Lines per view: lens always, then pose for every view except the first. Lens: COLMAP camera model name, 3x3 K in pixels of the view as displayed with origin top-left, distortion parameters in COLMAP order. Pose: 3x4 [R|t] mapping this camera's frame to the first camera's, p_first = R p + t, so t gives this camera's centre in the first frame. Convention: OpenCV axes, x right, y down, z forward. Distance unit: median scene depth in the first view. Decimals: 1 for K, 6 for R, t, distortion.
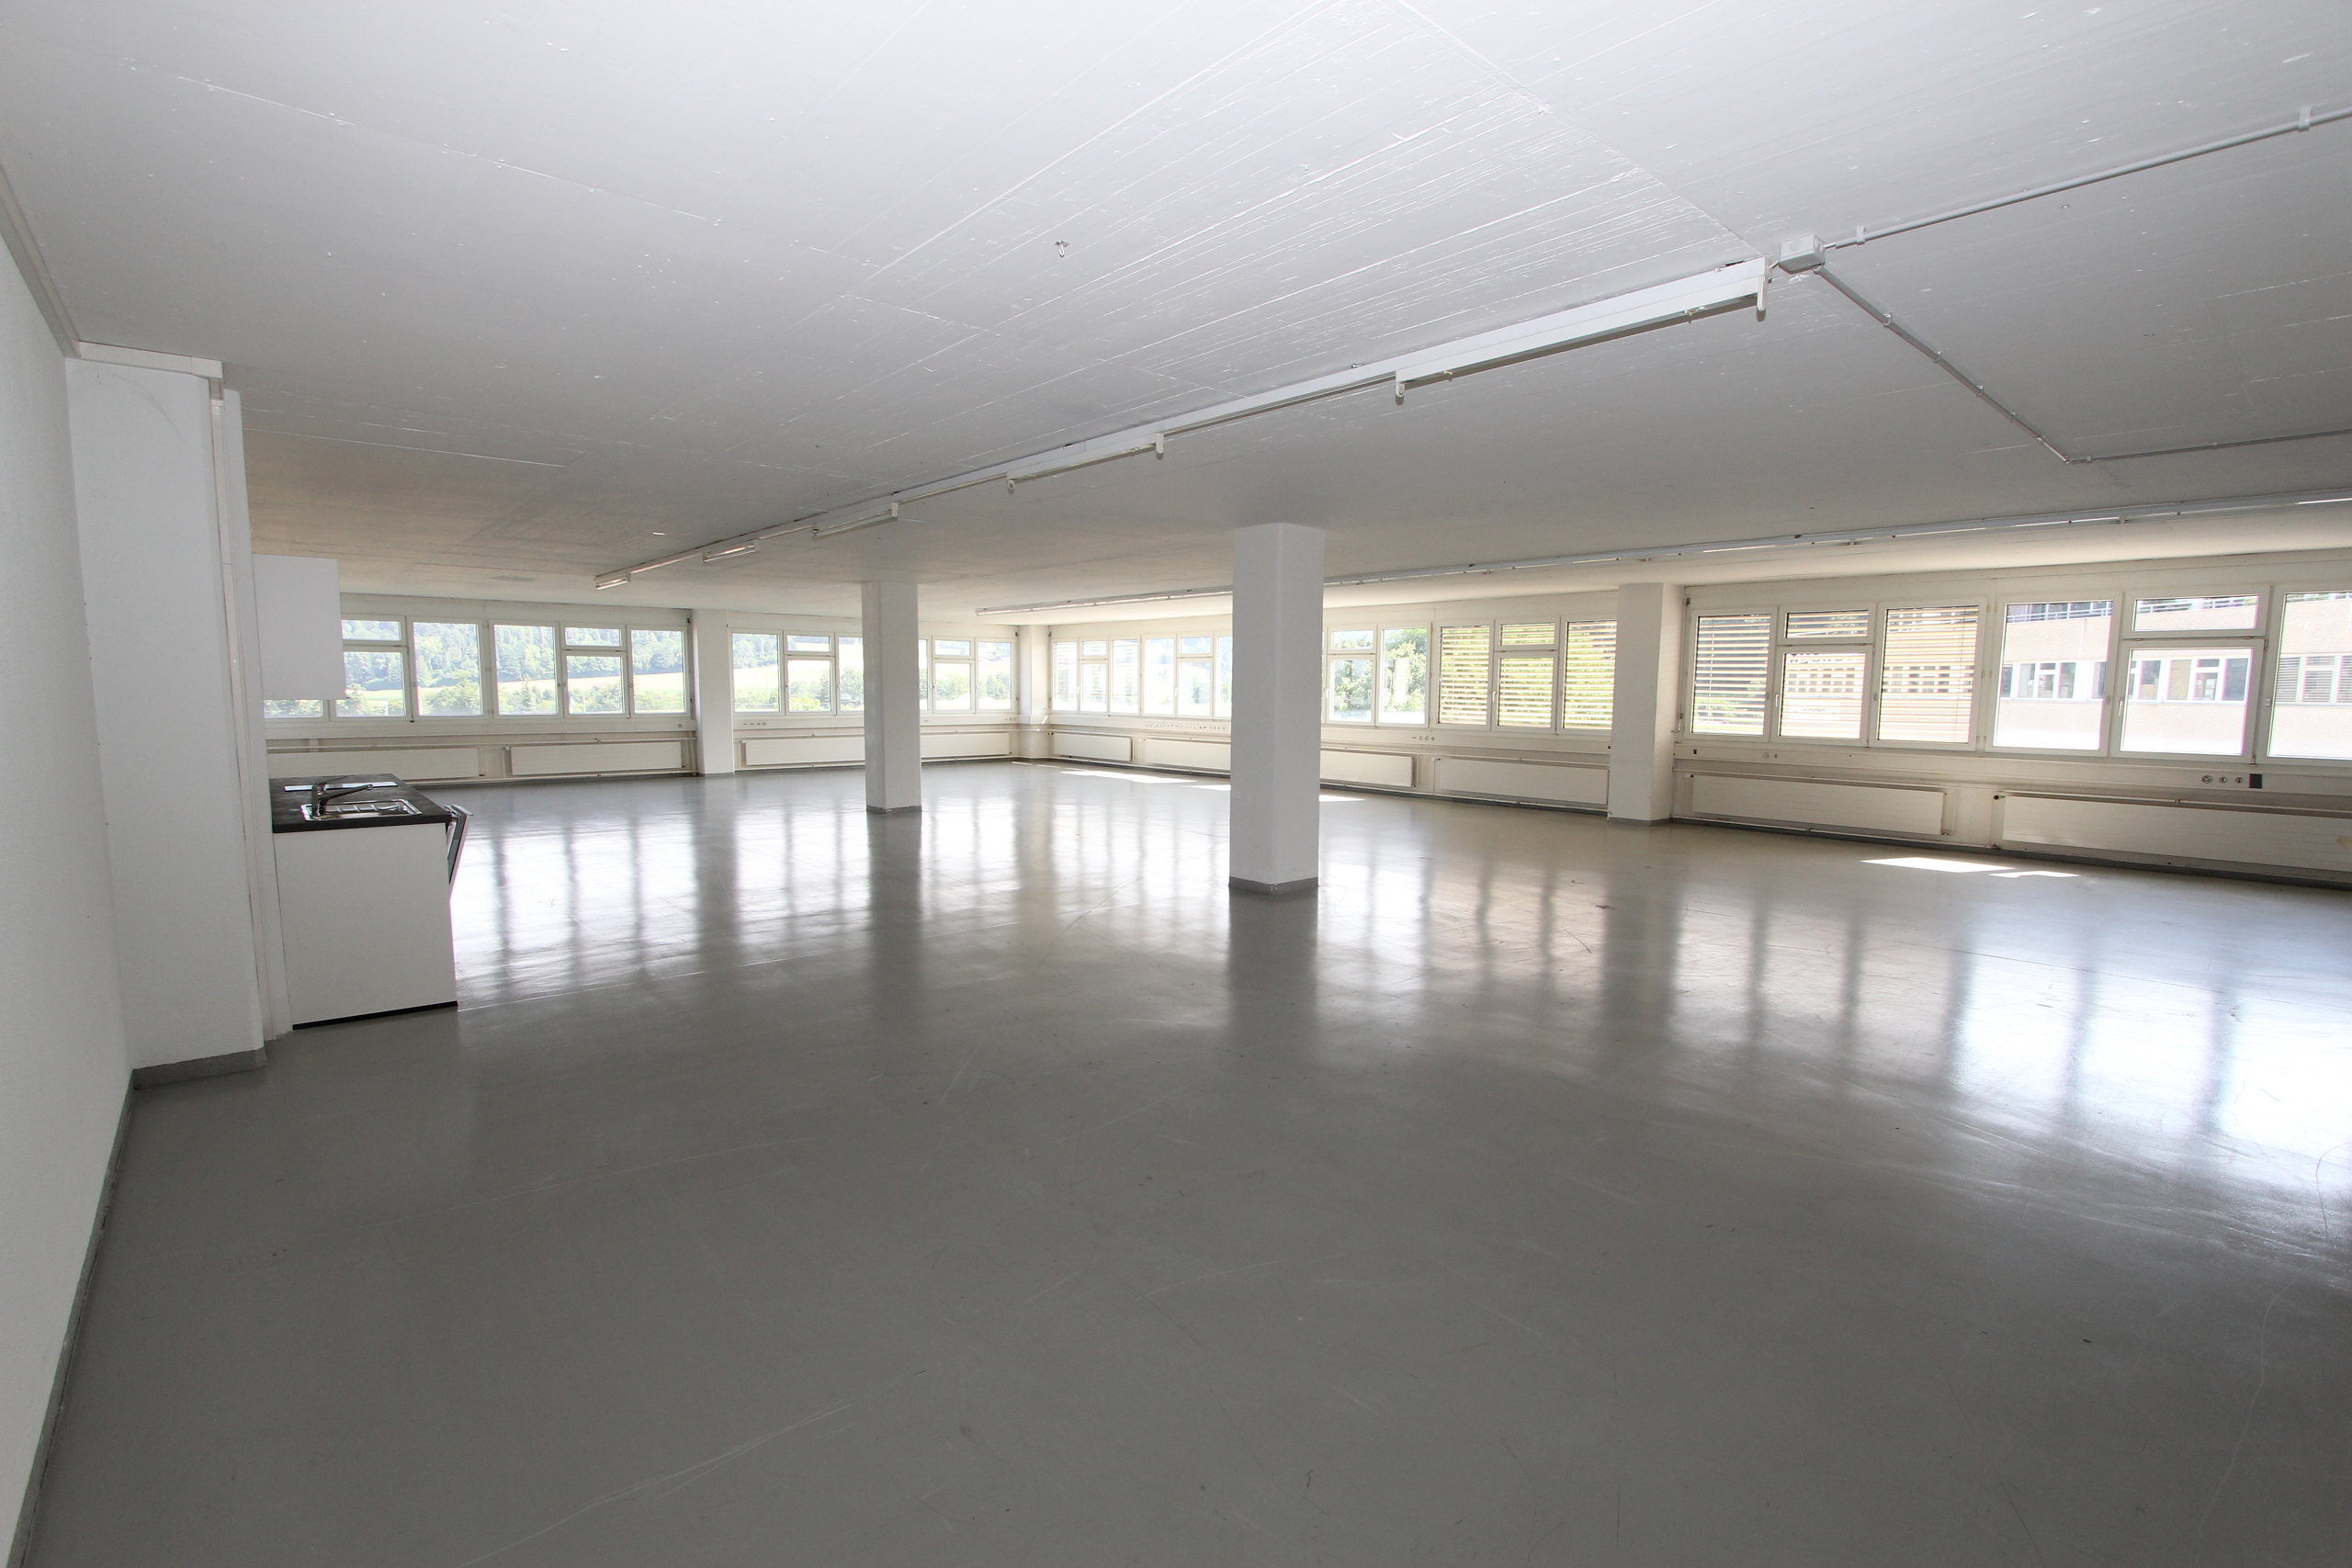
lens RADIAL K [[1081.7, 0, 1217.2], [0, 1081.7, 793.1], [0, 0, 1]] dist [-0.032525, 0.000018]
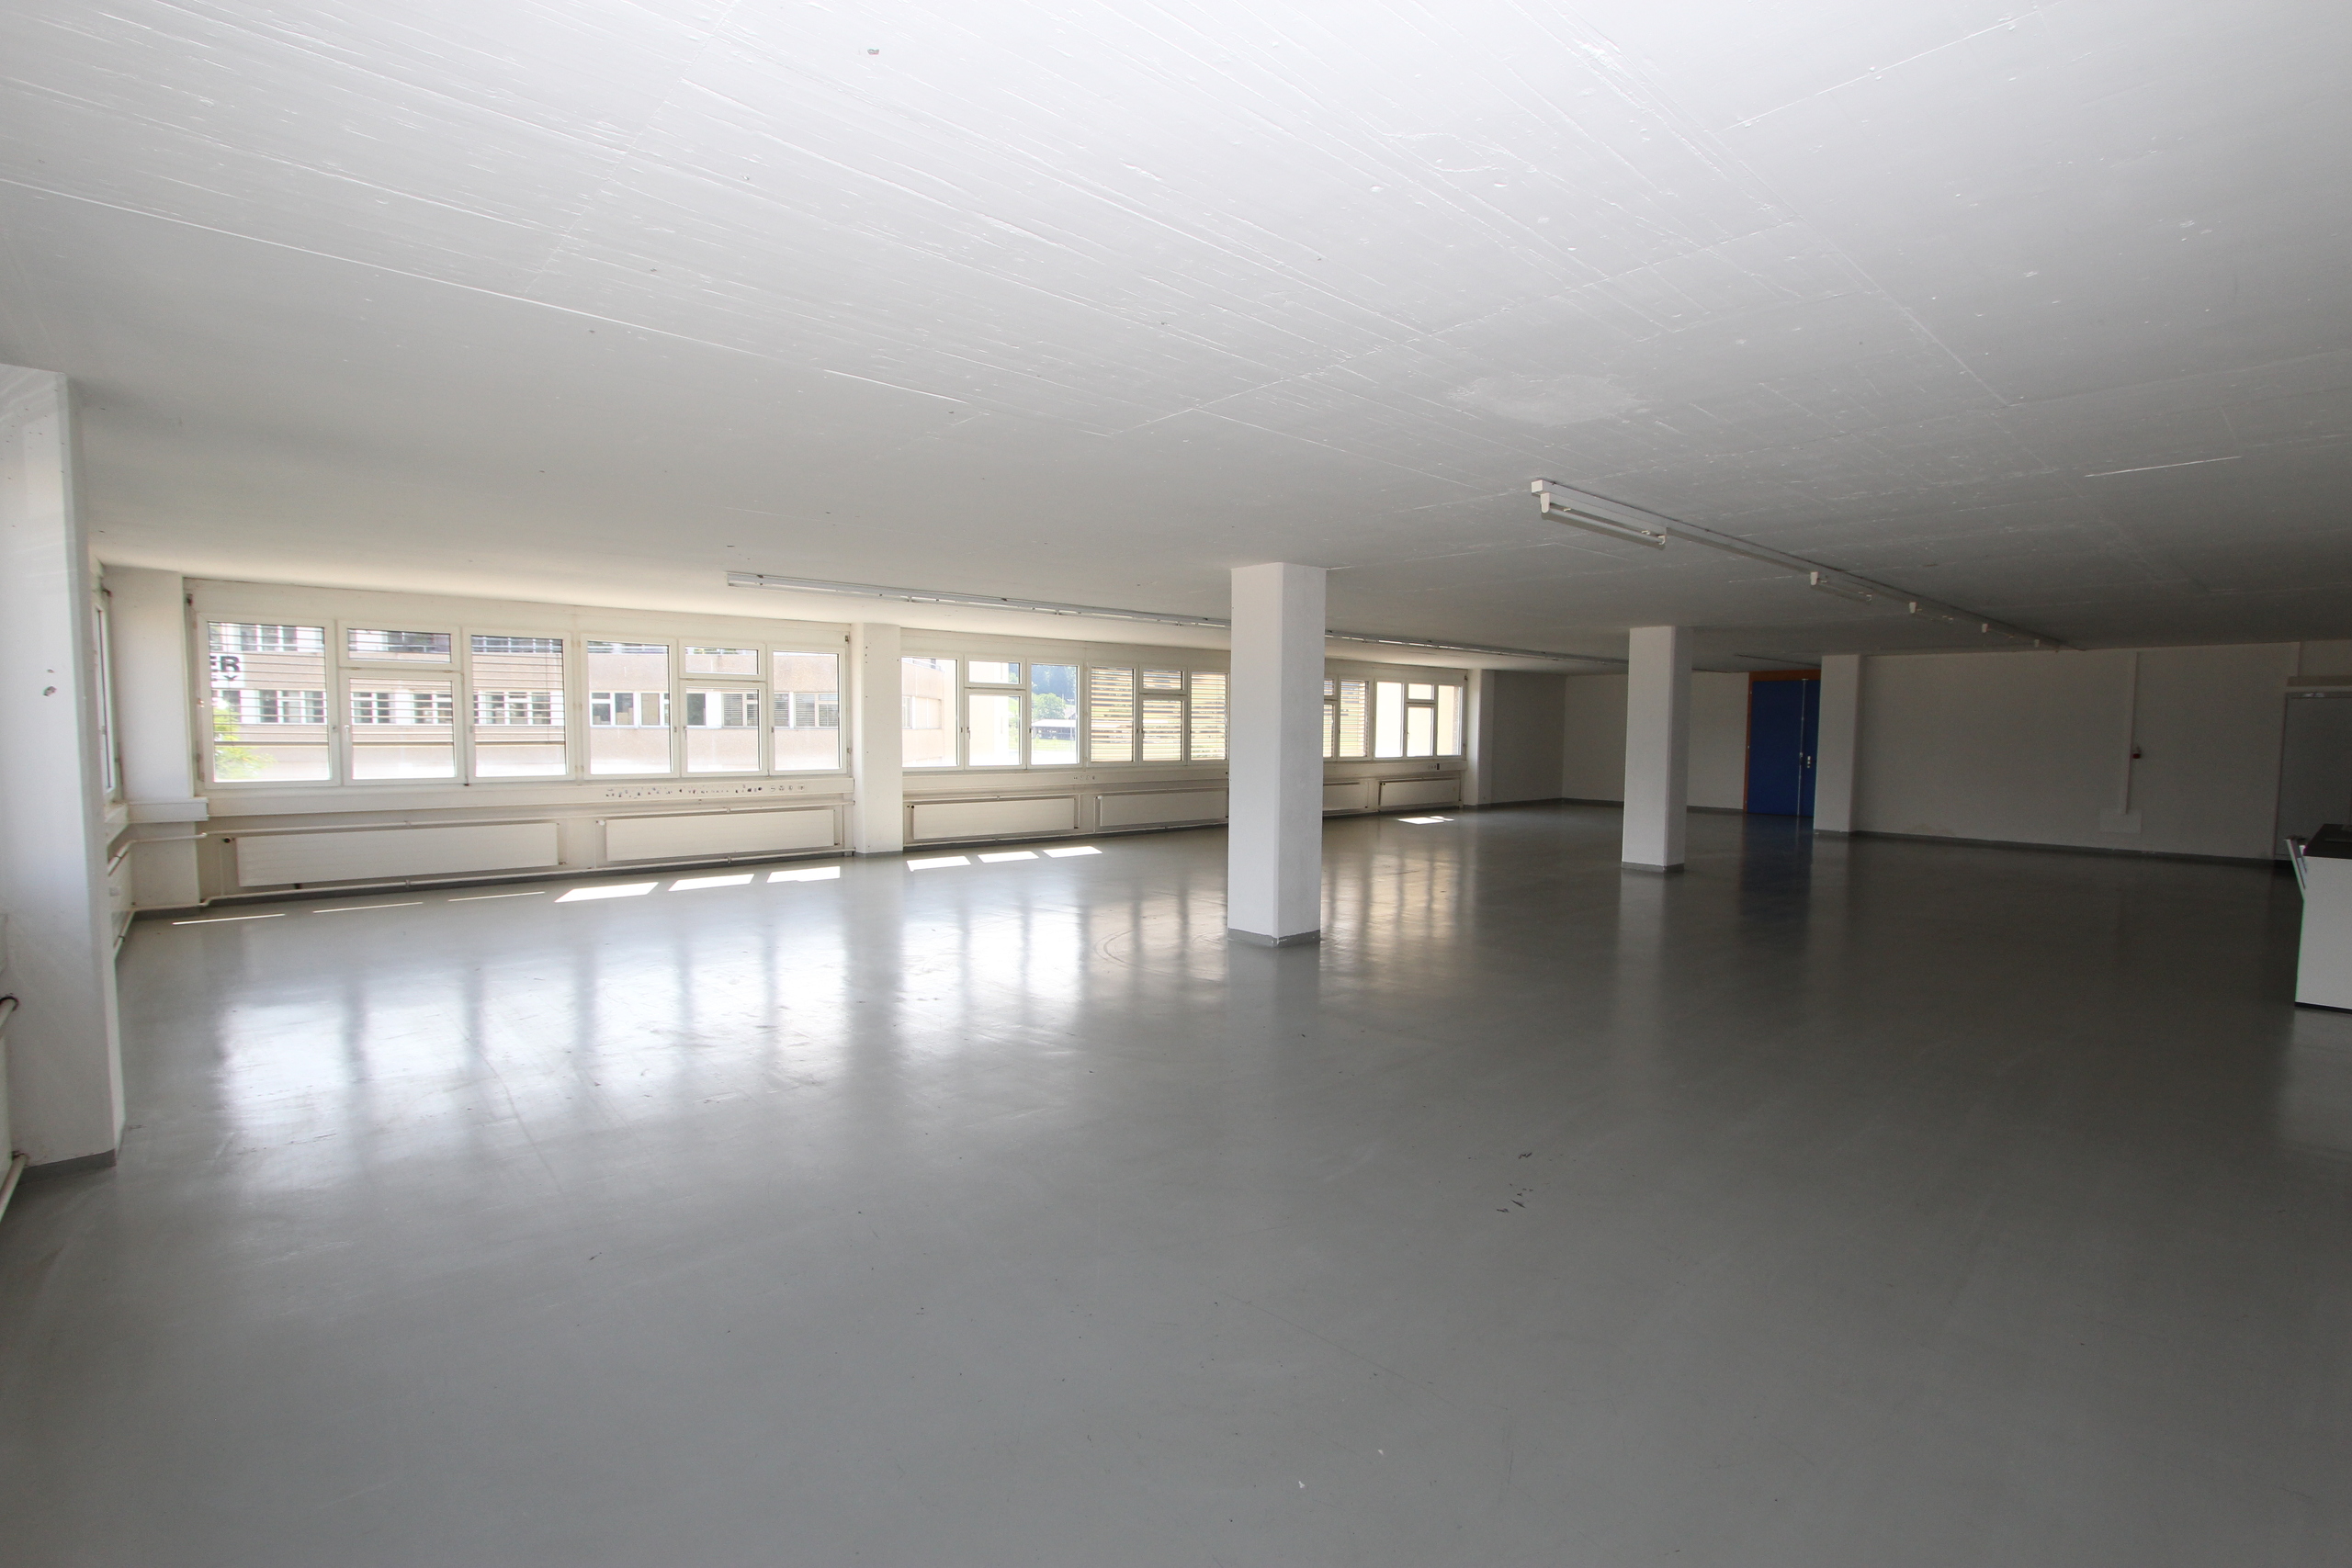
lens RADIAL K [[1081.7, 0, 1217.2], [0, 1081.7, 793.1], [0, 0, 1]] dist [-0.032525, 0.000018]
pose [[-0.006696, -0.070862, 0.997464, -0.577797], [0.091238, 0.993282, 0.071177, -0.069865], [-0.995807, 0.091483, -0.000186, 0.640061]]
